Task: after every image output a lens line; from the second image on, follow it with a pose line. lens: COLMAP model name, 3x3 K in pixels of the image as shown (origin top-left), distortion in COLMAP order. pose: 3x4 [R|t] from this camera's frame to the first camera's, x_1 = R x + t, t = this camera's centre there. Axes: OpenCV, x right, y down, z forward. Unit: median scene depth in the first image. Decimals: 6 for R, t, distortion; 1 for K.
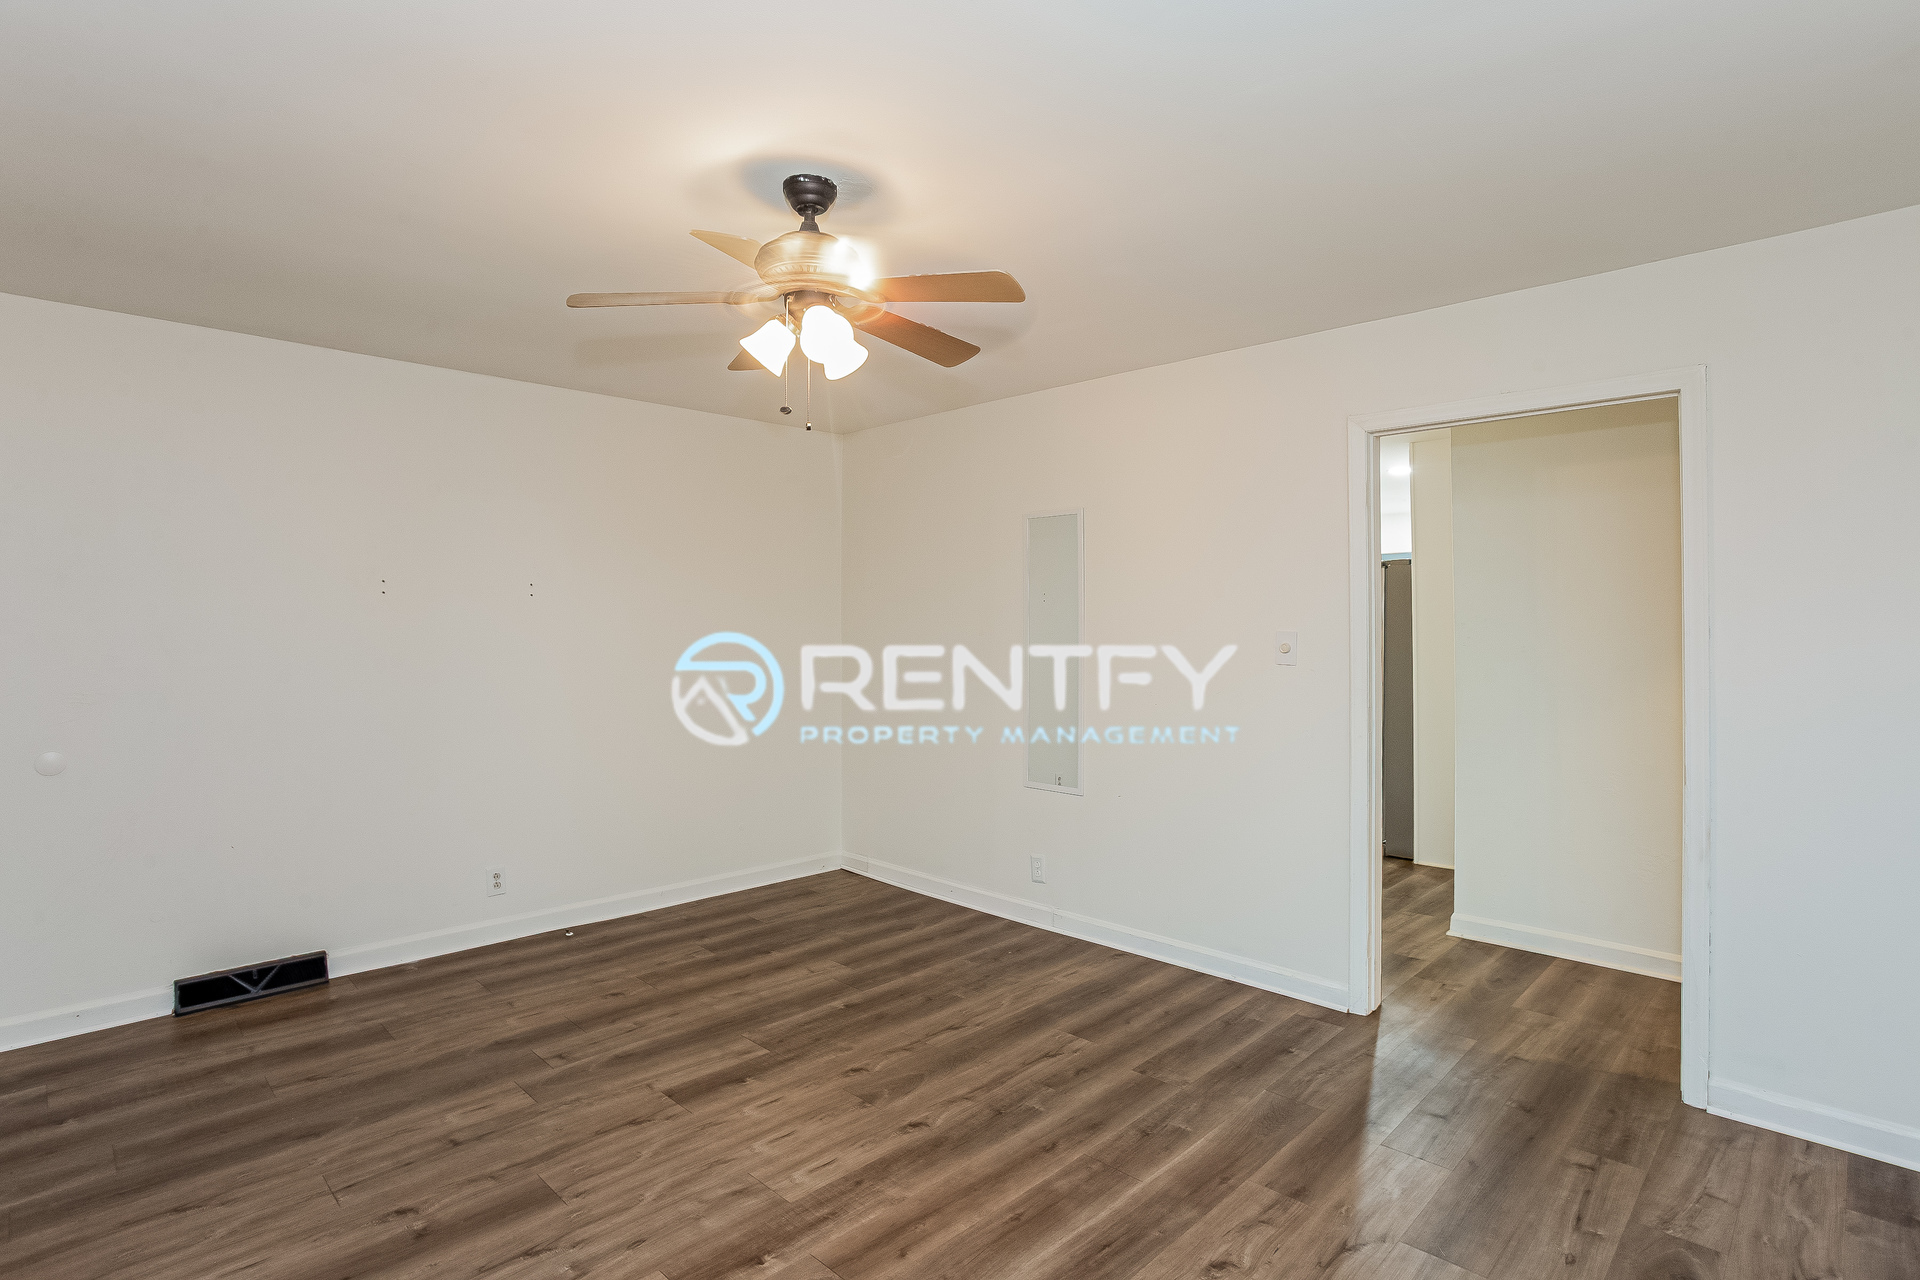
lens RADIAL K [[963.5, 0, 967.2], [0, 963.5, 630.0], [0, 0, 1]] dist [-0.071218, 0.029669]
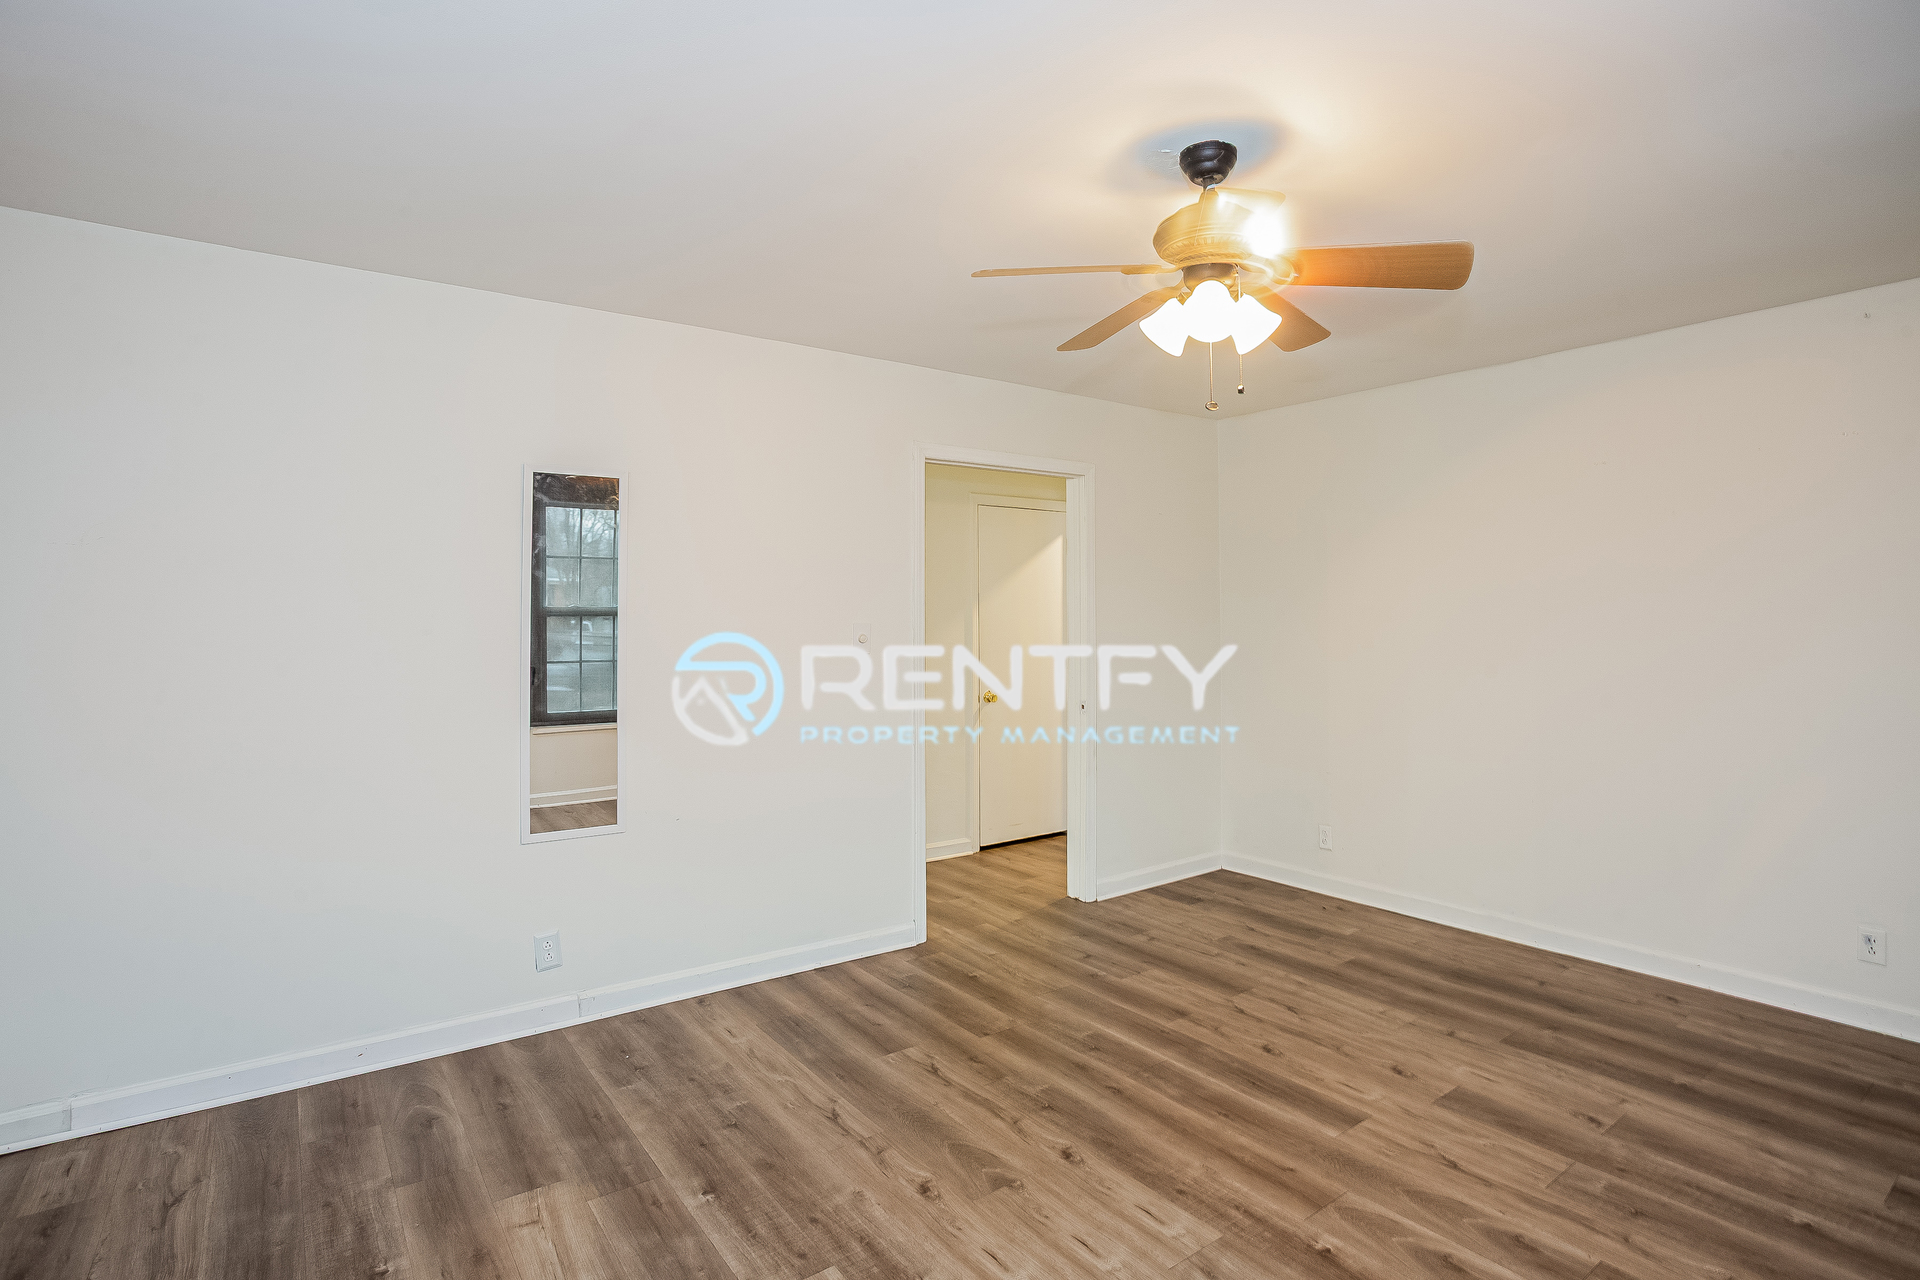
lens RADIAL K [[963.5, 0, 967.2], [0, 963.5, 630.0], [0, 0, 1]] dist [-0.071218, 0.029669]
pose [[0.156726, -0.009850, 0.987593, -0.839311], [0.010984, 0.999906, 0.008230, 0.000961], [-0.987581, 0.009558, 0.156820, 0.813273]]
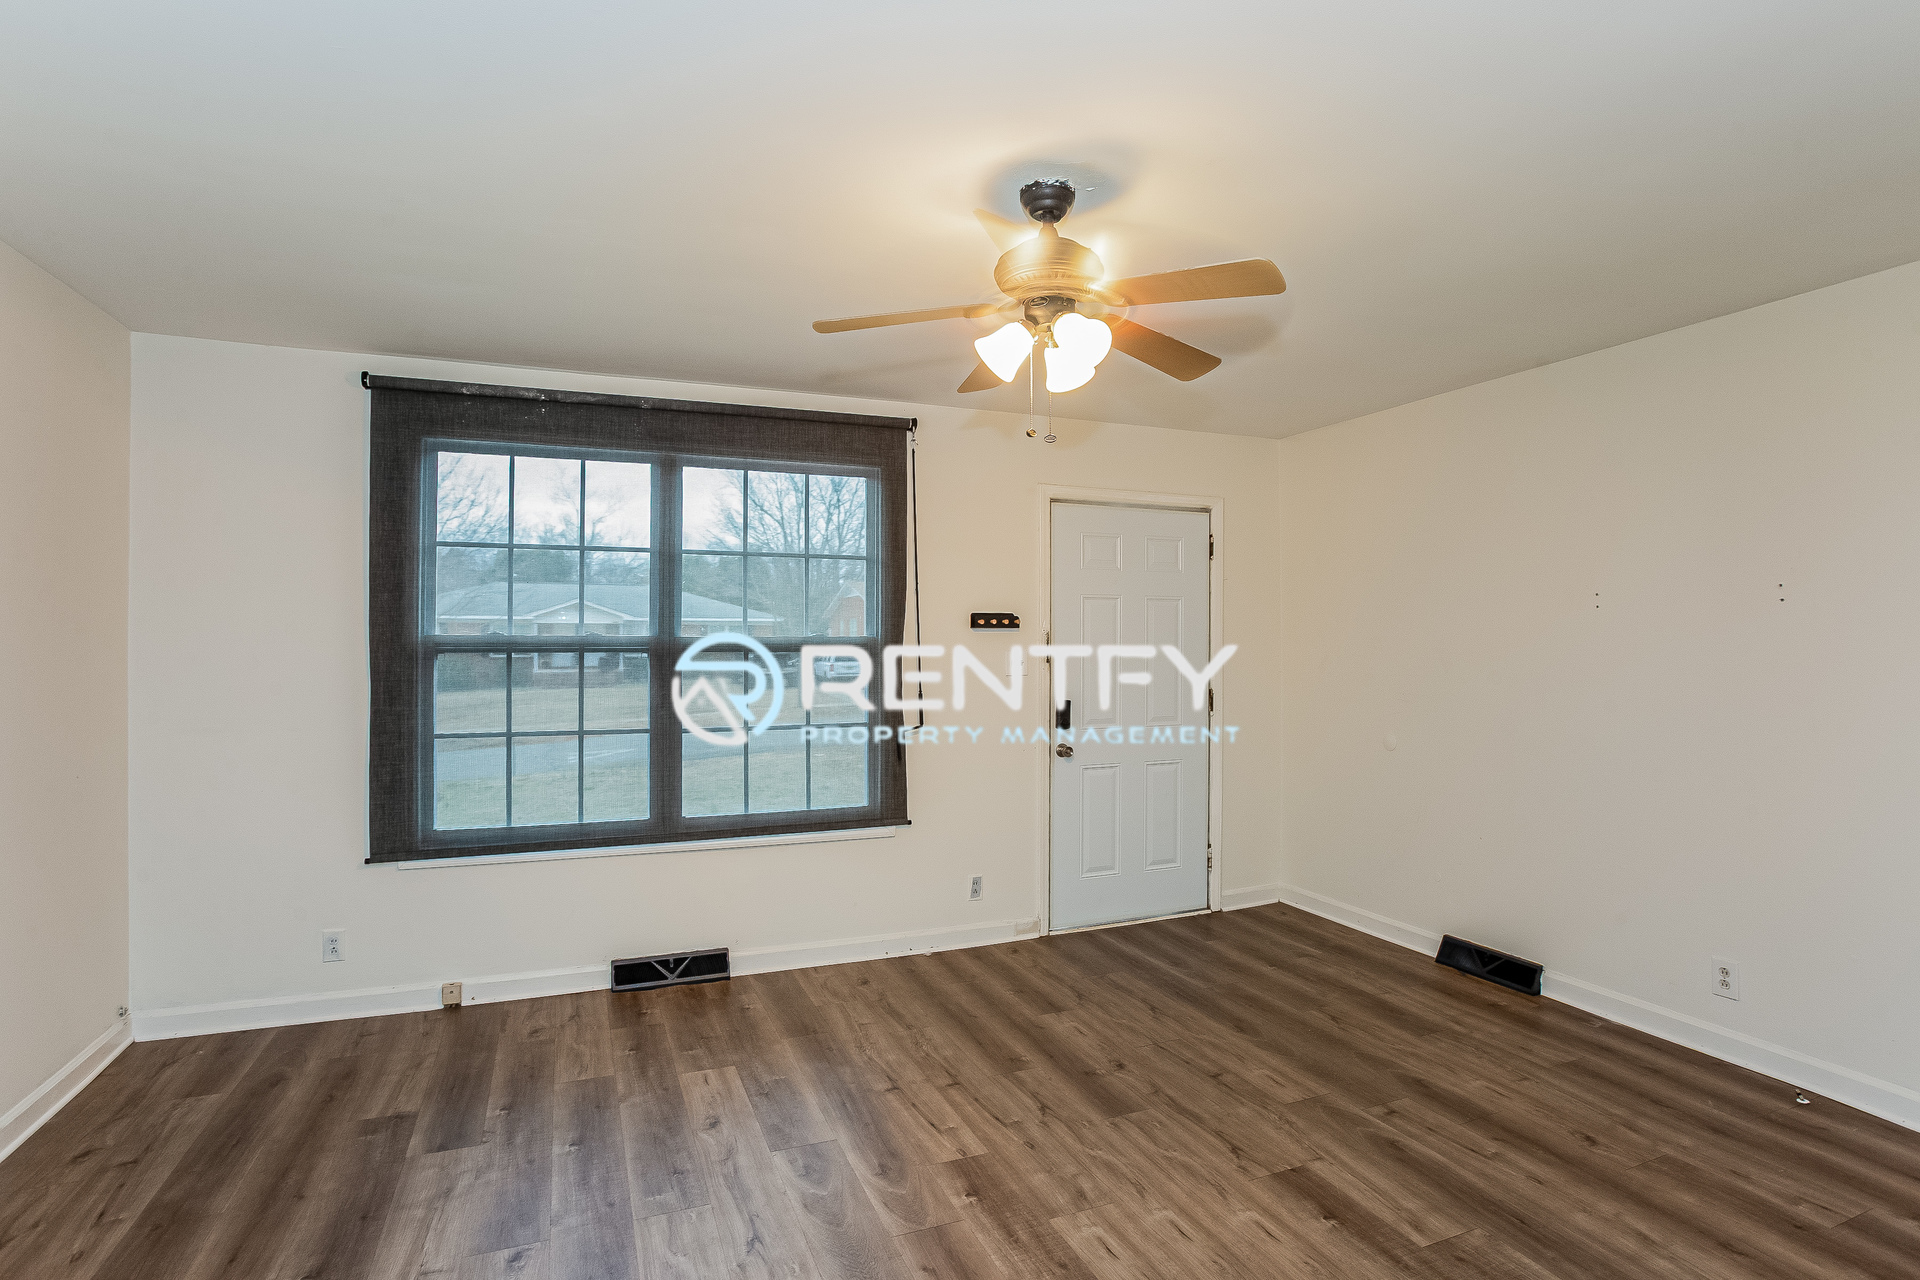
lens RADIAL K [[963.5, 0, 967.2], [0, 963.5, 630.0], [0, 0, 1]] dist [-0.071218, 0.029669]
pose [[-0.385792, -0.010832, -0.922522, 0.573015], [-0.005377, 0.999940, -0.009492, -0.005947], [0.922570, 0.001298, -0.385828, 0.965695]]
